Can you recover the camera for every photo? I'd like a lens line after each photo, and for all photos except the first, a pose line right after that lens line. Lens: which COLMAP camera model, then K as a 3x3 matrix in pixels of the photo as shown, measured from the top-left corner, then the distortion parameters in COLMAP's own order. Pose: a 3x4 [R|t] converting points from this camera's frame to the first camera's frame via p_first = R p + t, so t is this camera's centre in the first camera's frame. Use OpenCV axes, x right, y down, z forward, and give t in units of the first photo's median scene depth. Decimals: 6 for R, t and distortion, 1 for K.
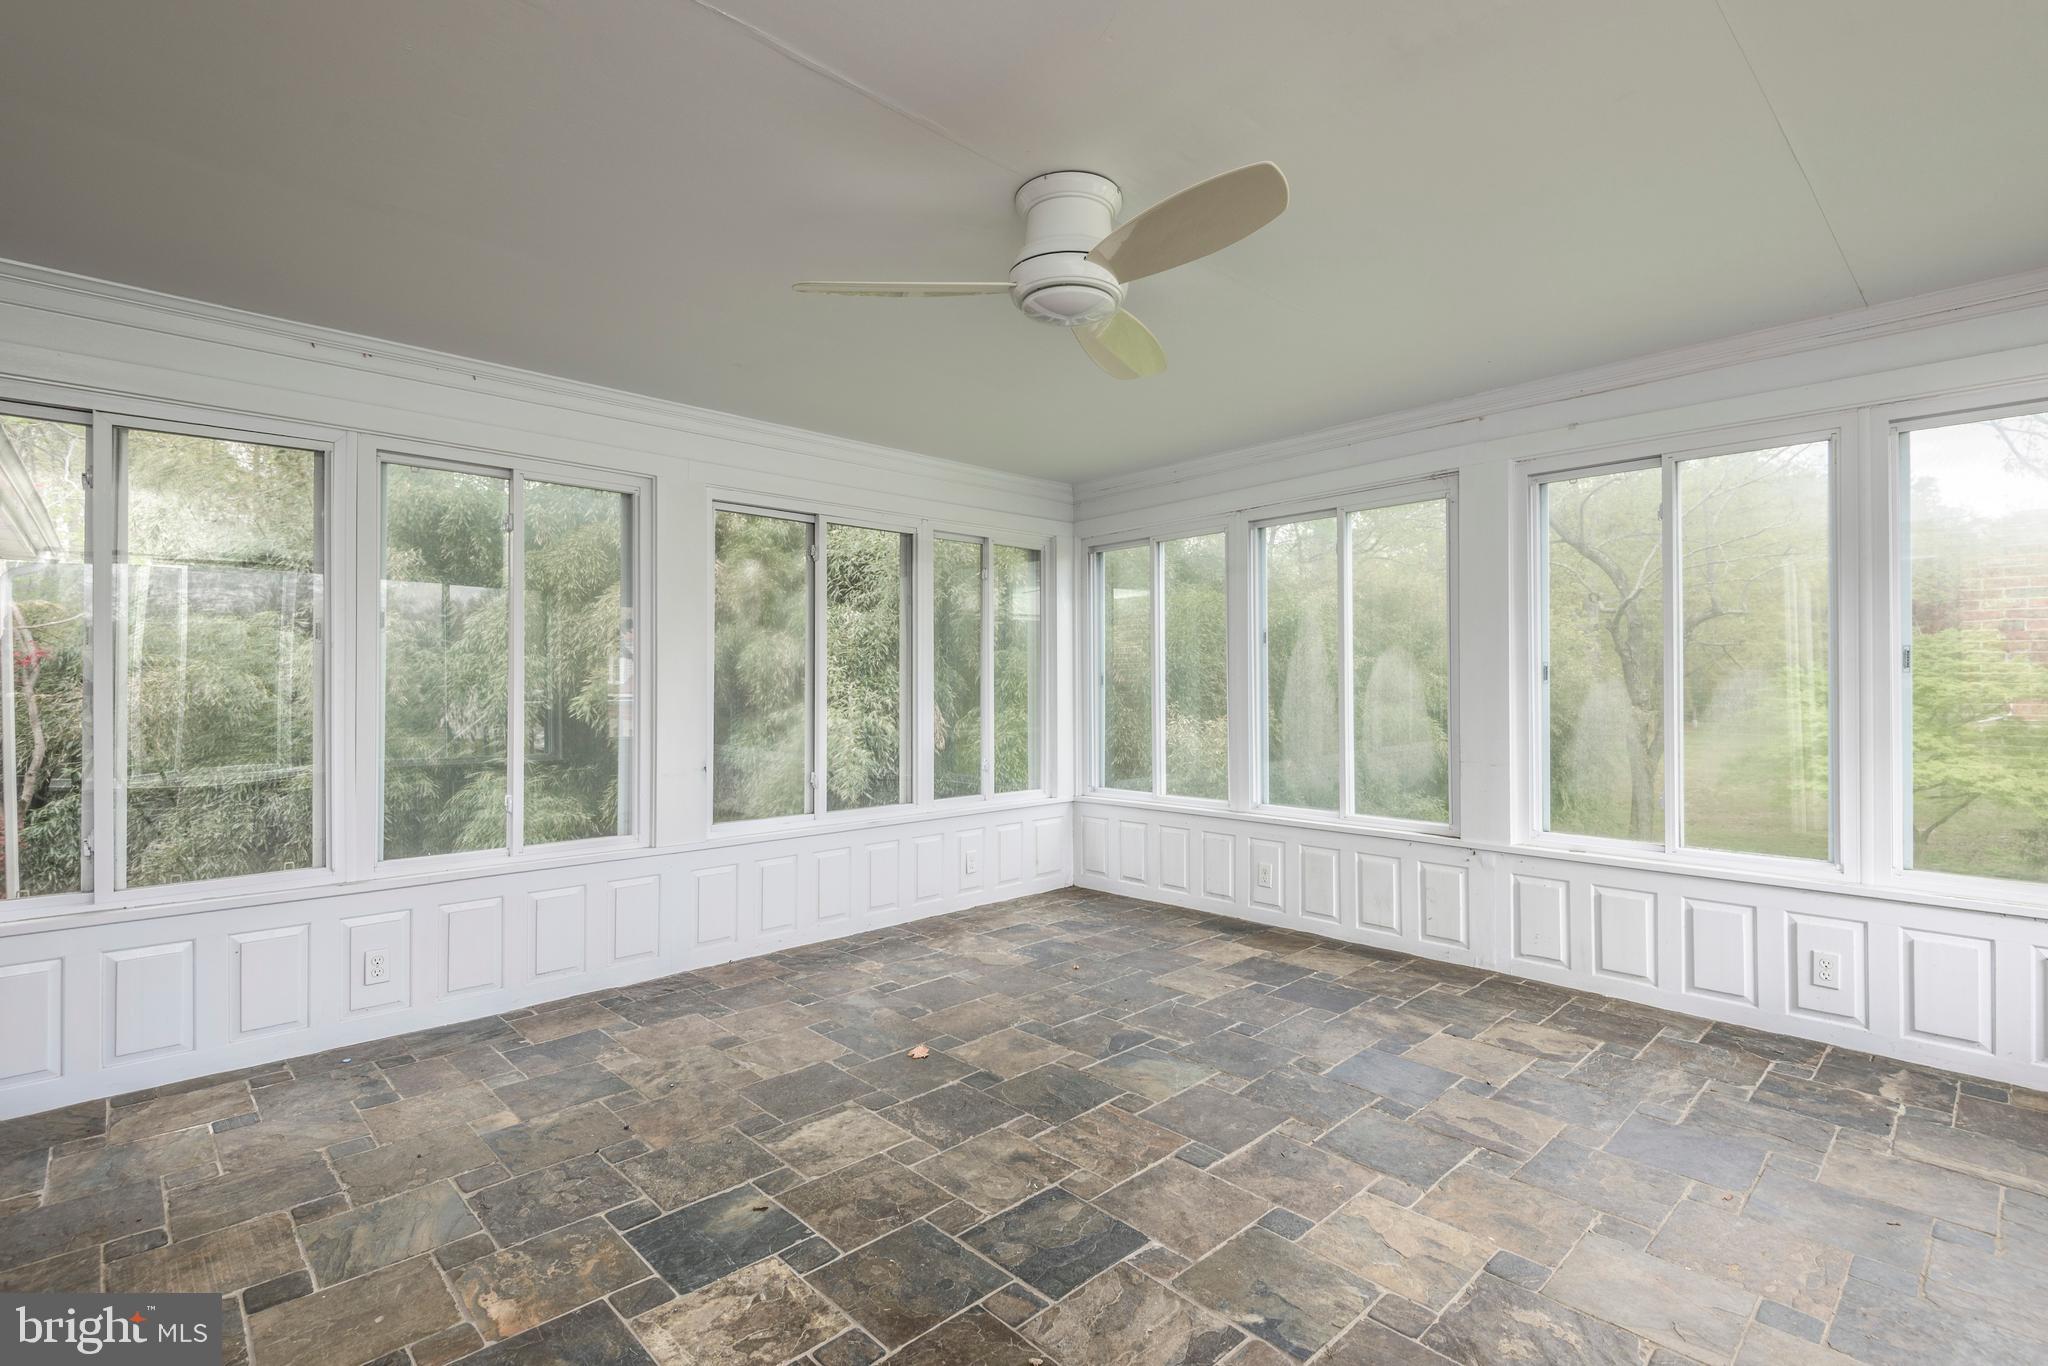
lens RADIAL K [[958.7, 0, 1015.1], [0, 958.7, 694.4], [0, 0, 1]] dist [0.039324, -0.022897]
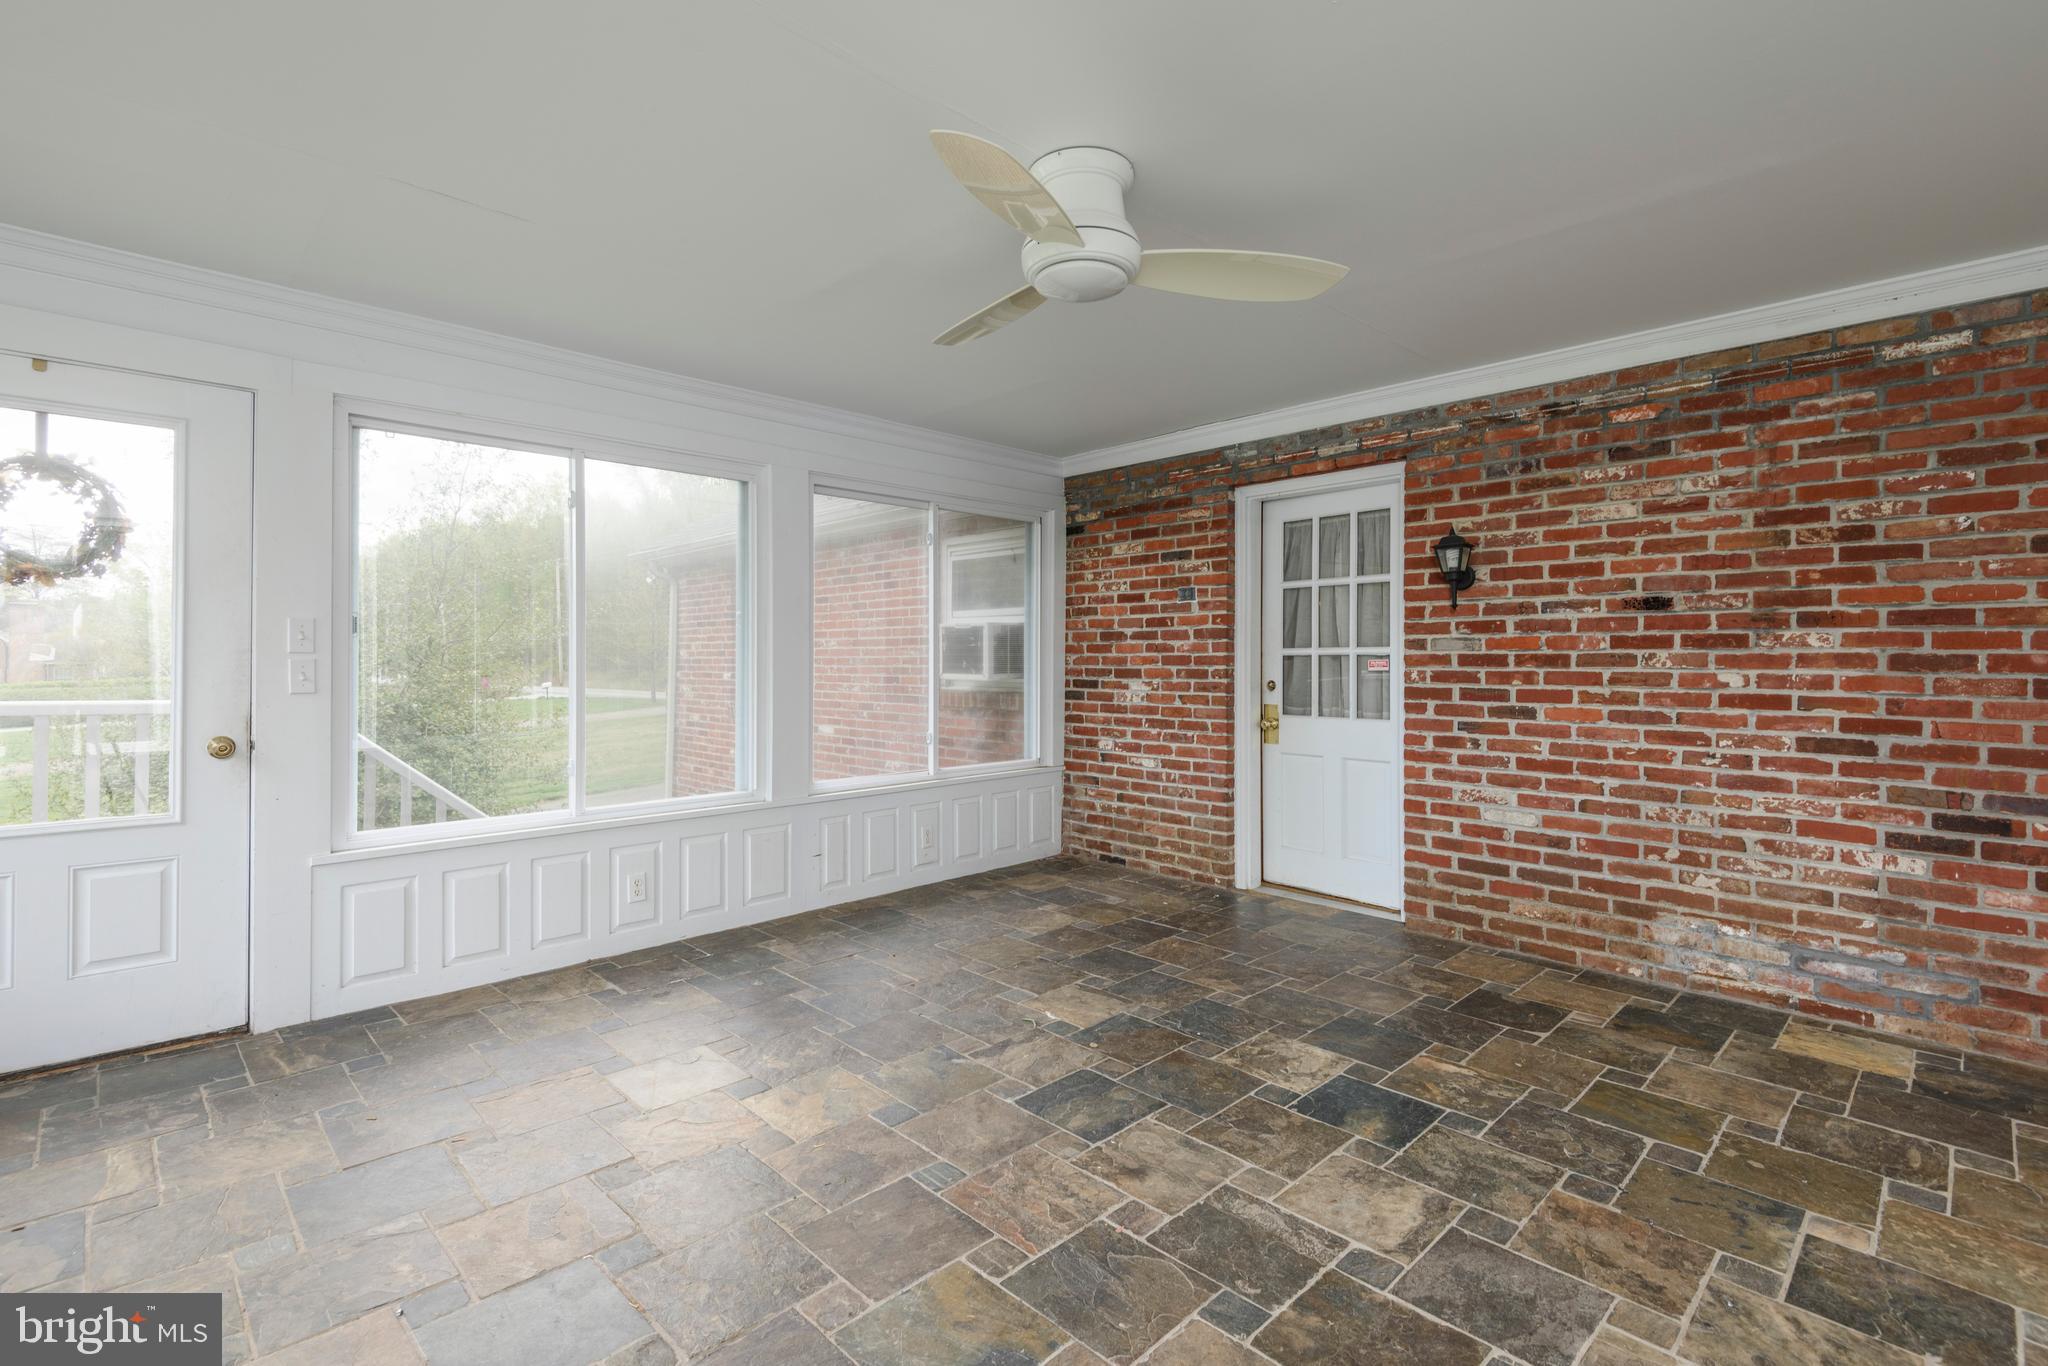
lens RADIAL K [[958.7, 0, 1015.1], [0, 958.7, 694.4], [0, 0, 1]] dist [0.039324, -0.022897]
pose [[-0.999825, -0.001413, -0.018640, 0.152031], [-0.002267, 0.998945, 0.045864, -0.016861], [0.018556, 0.045898, -0.998774, 2.093433]]
